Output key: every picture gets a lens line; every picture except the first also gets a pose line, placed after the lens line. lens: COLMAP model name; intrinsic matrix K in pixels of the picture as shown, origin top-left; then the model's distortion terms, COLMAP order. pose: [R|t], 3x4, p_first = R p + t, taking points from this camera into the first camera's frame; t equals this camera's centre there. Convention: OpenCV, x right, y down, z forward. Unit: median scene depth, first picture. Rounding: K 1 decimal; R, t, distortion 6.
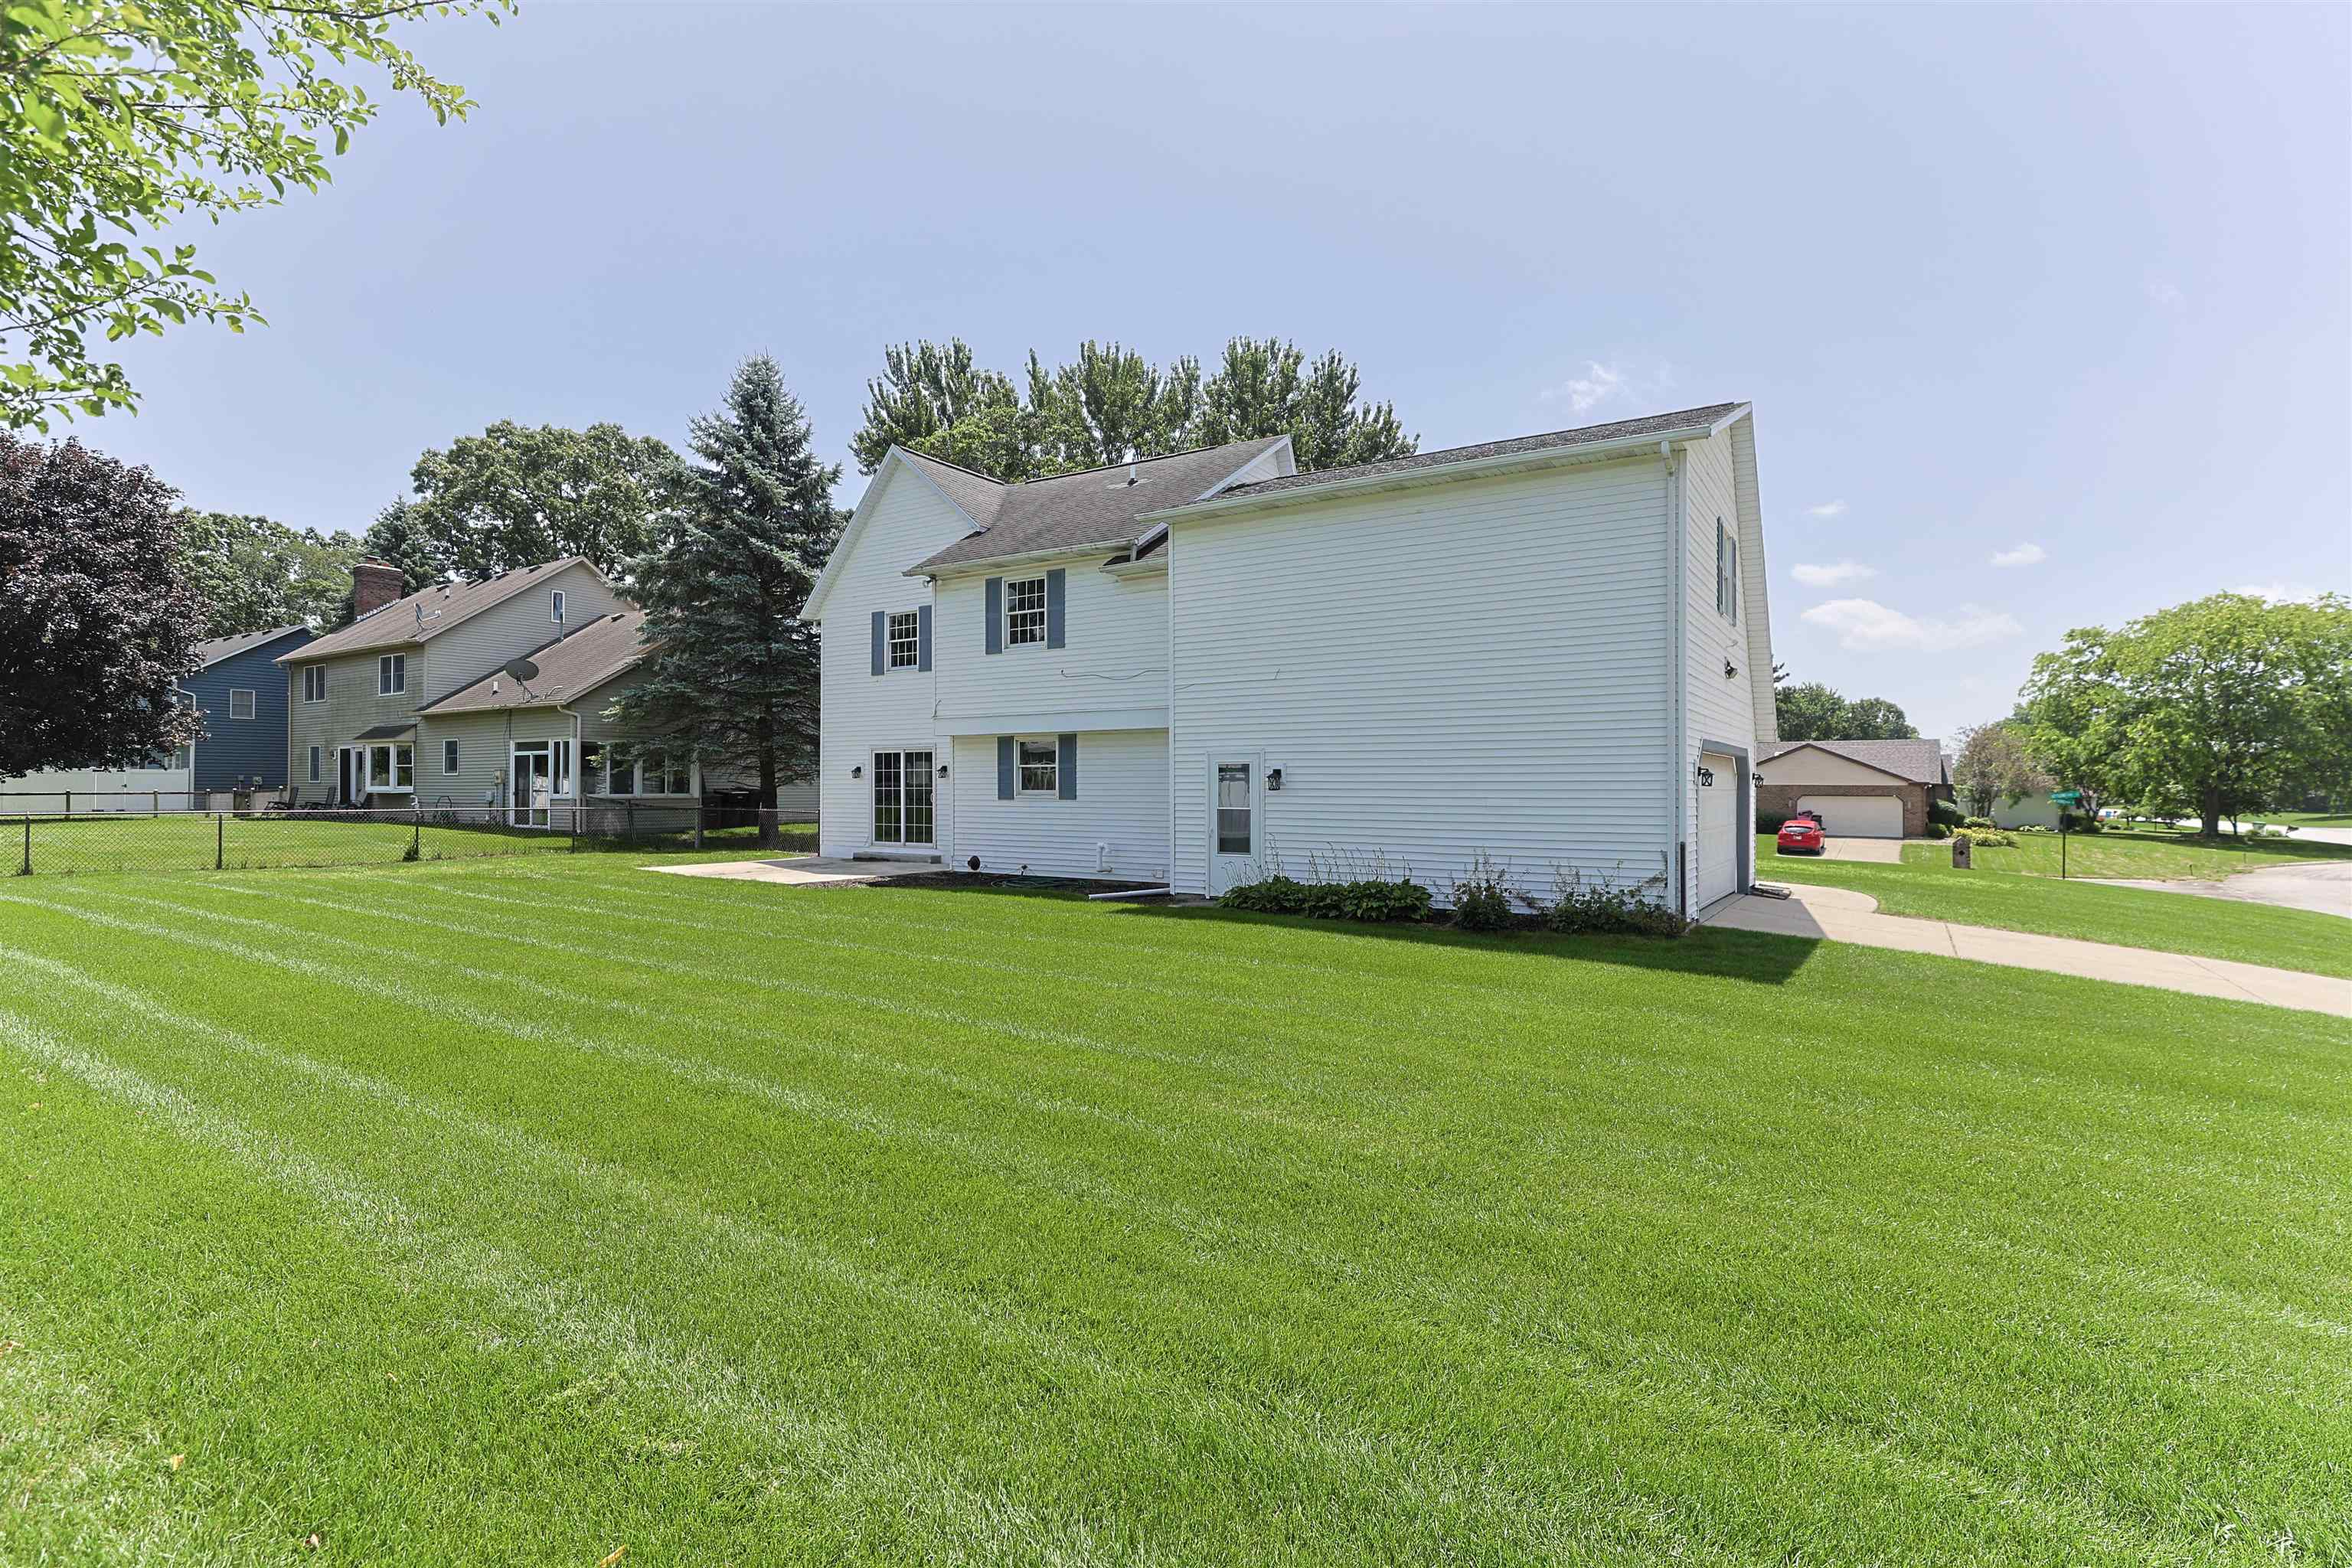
lens RADIAL K [[1112.8, 0, 1140.5], [0, 1112.8, 780.6], [0, 0, 1]] dist [0.000774, 0.000719]
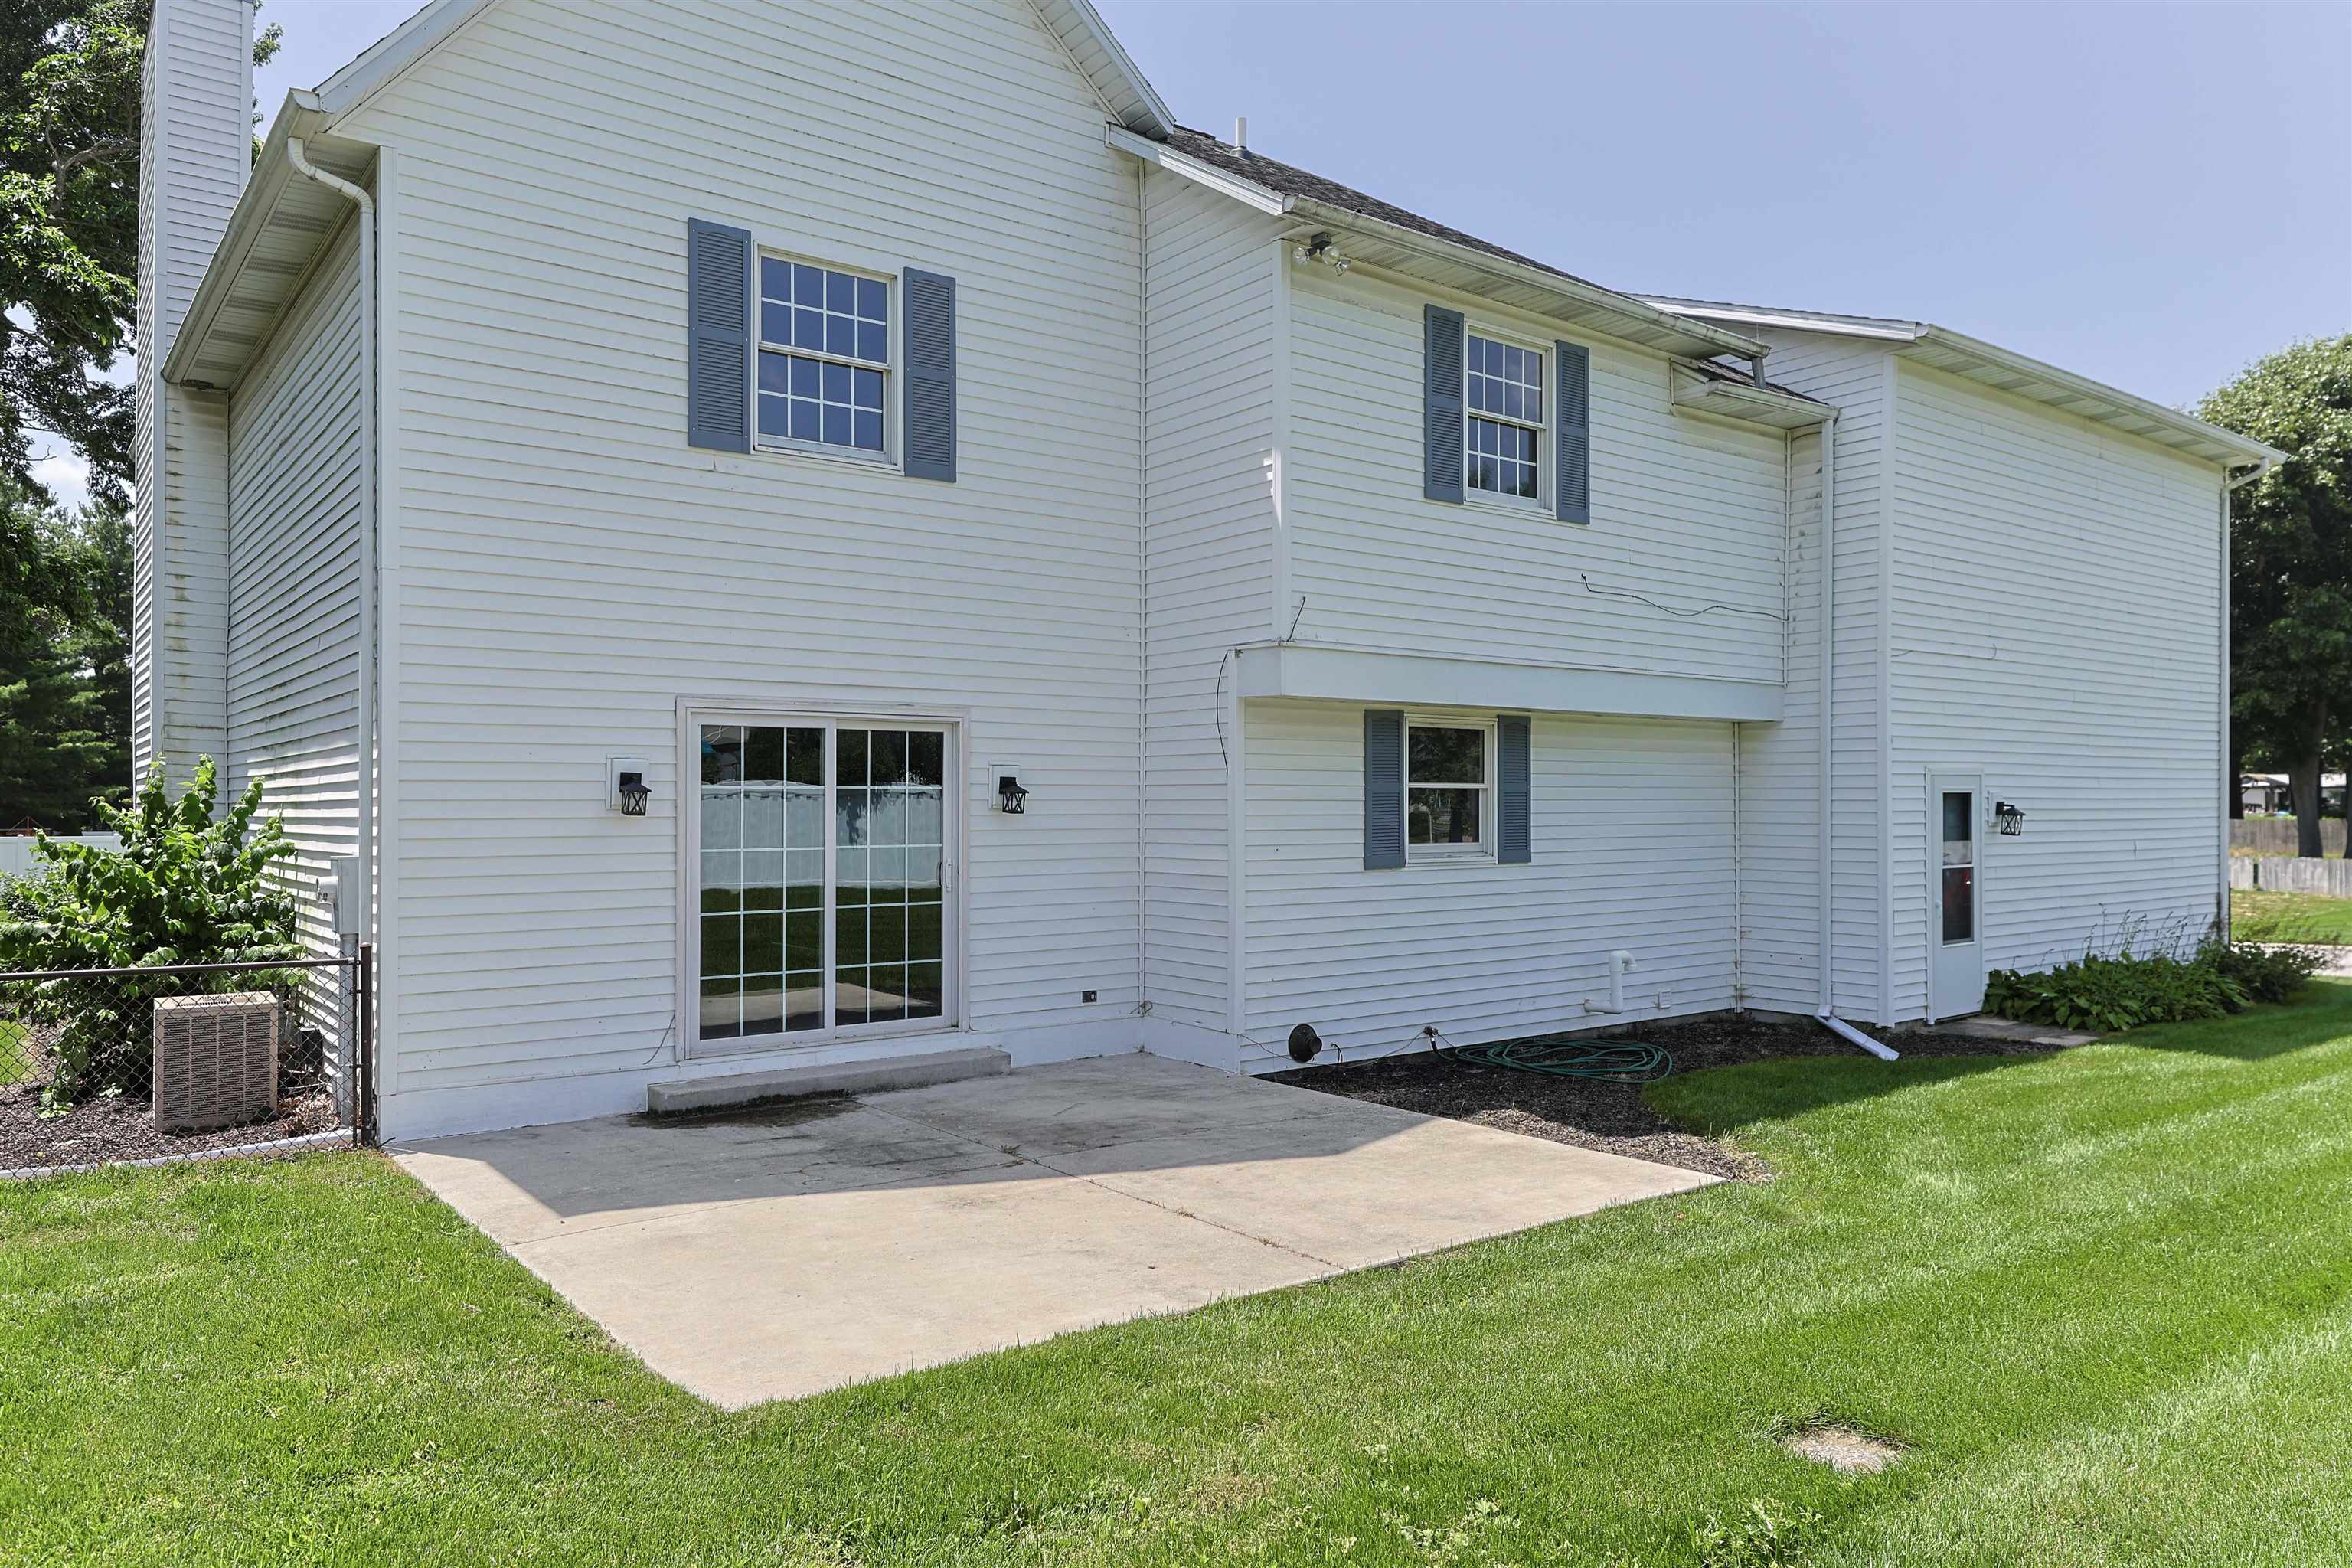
lens RADIAL K [[1556.8, 0, 1161.0], [0, 1556.8, 790.9], [0, 0, 1]] dist [0.021790, -0.000485]
pose [[0.316792, 0.008962, 0.948453, -0.672956], [-0.001750, 0.999959, -0.008864, -0.005486], [-0.948493, 0.001148, 0.316795, 0.898750]]
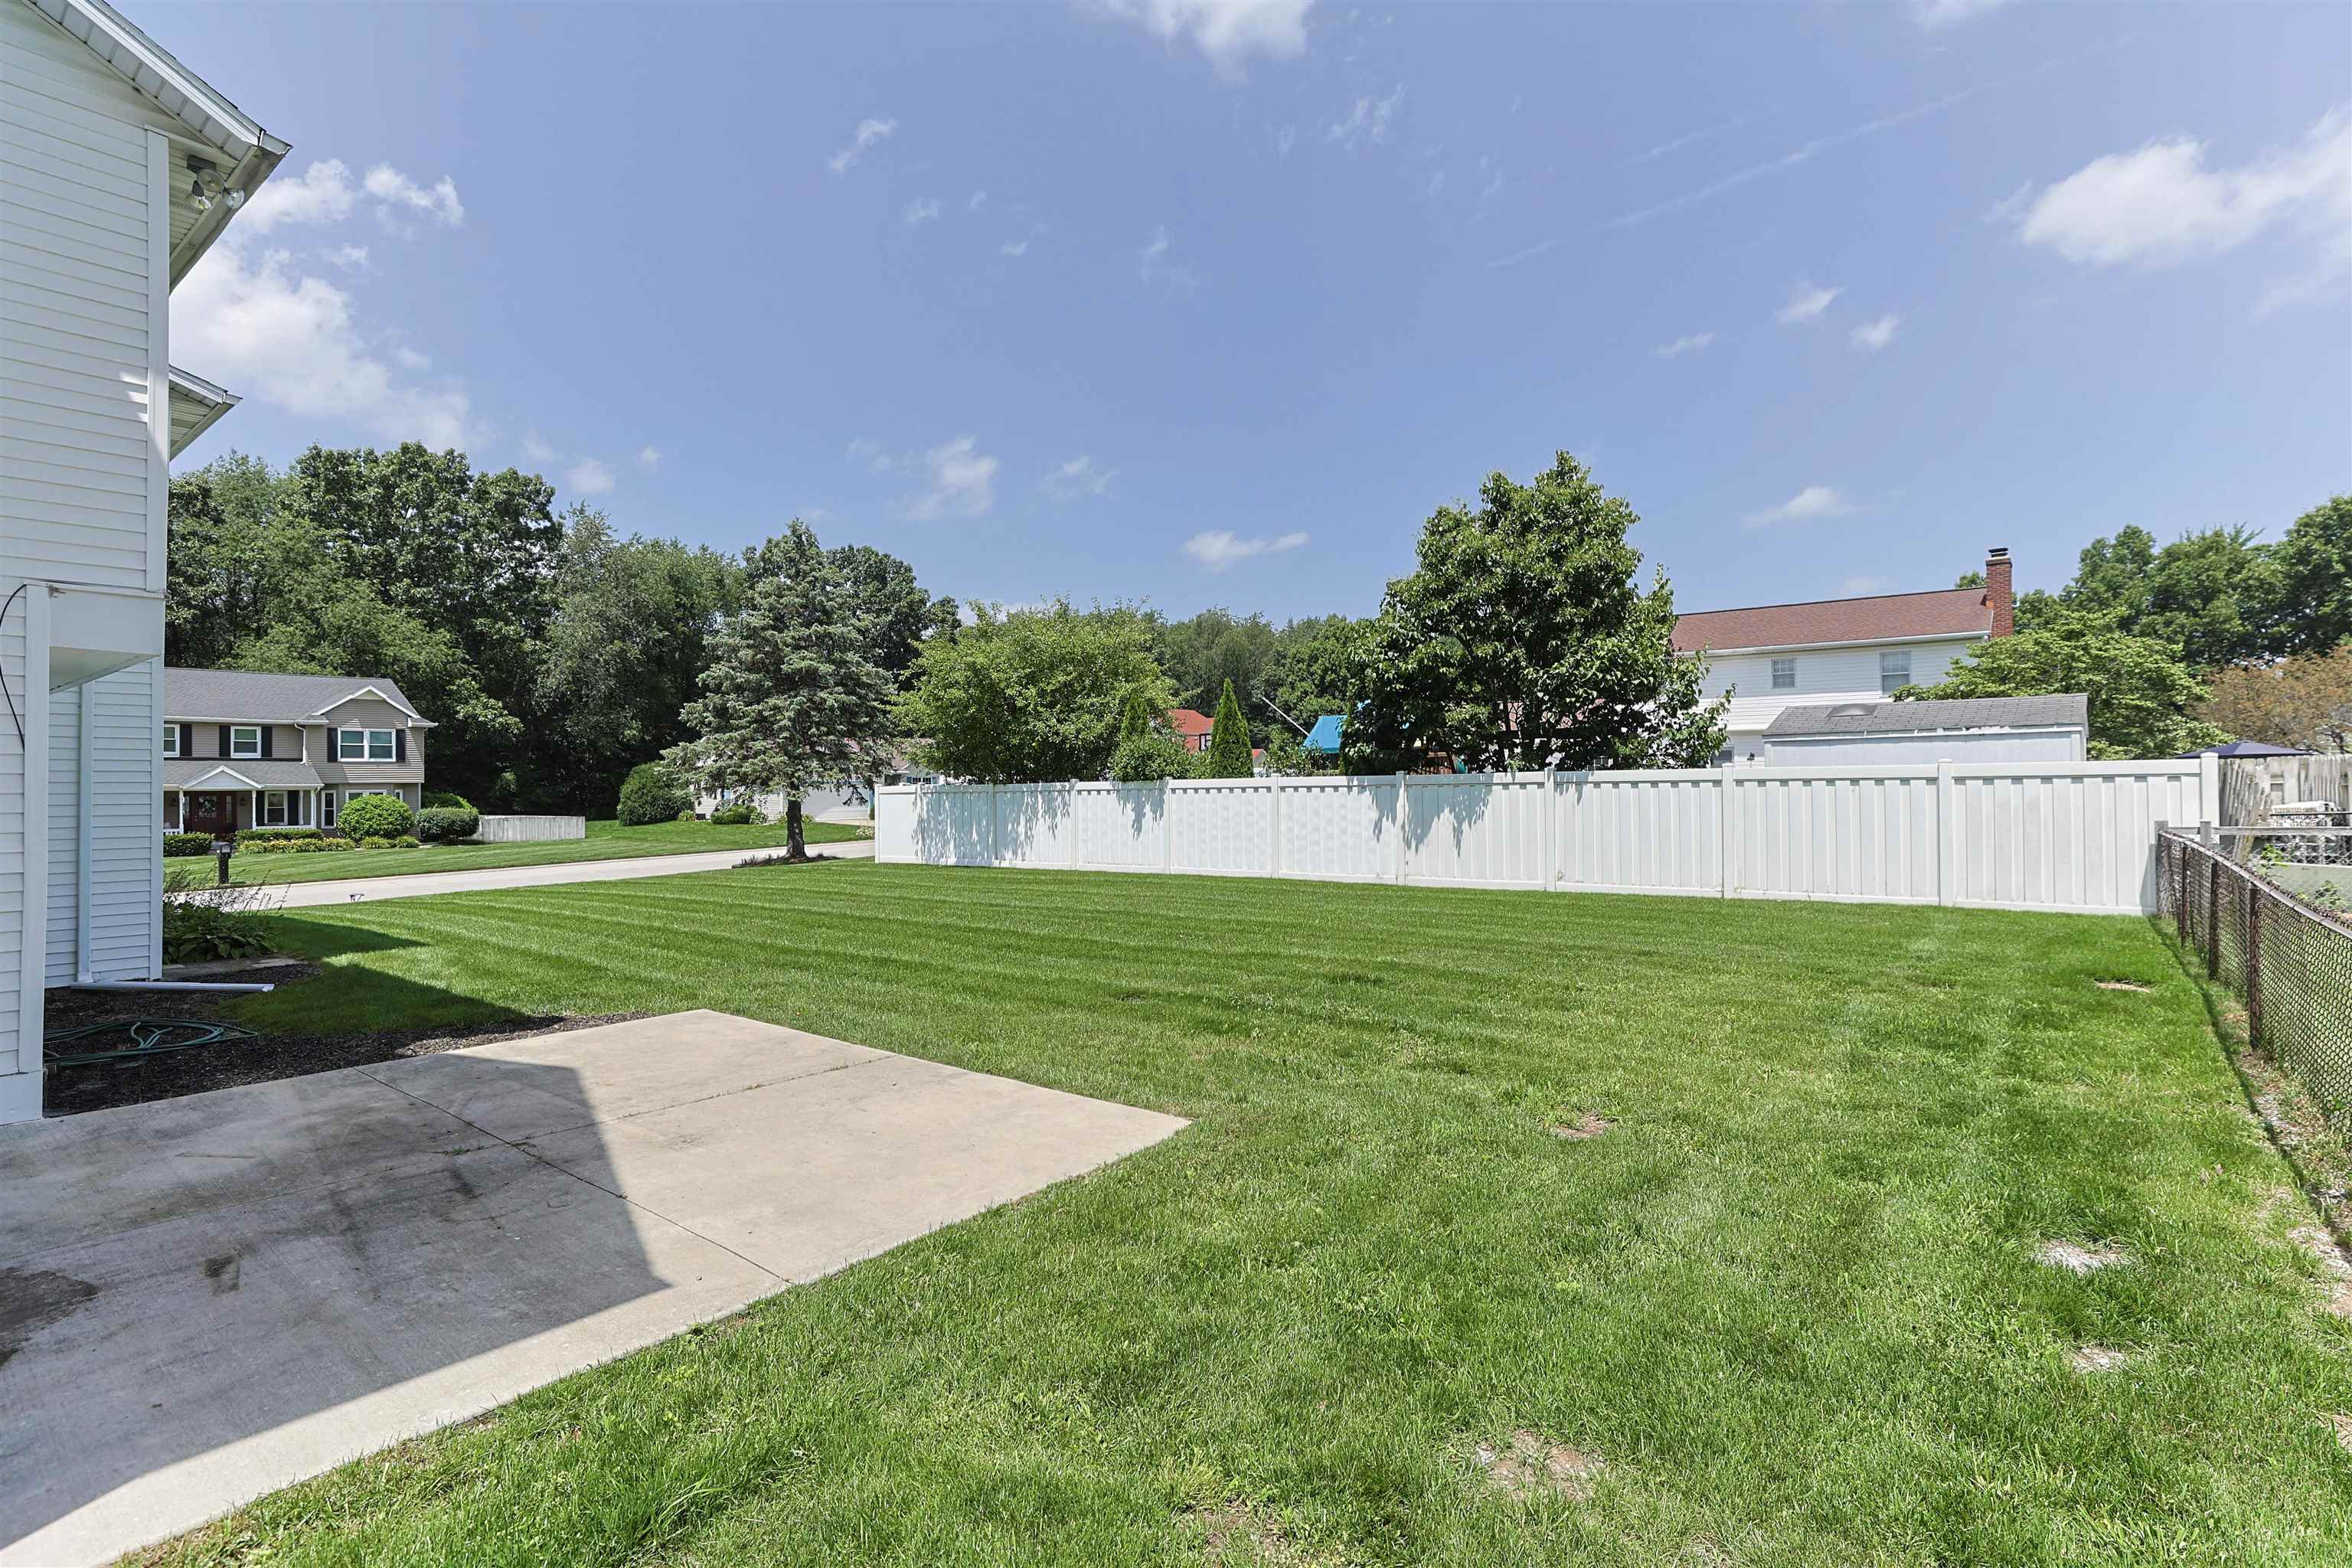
lens RADIAL K [[1112.8, 0, 1199.4], [0, 1112.8, 782.1], [0, 0, 1]] dist [0.000774, 0.000719]
pose [[-0.997401, 0.007467, 0.071663, -0.511223], [0.006737, 0.999923, -0.010416, 0.000342], [-0.071735, -0.009906, -0.997375, 1.277773]]
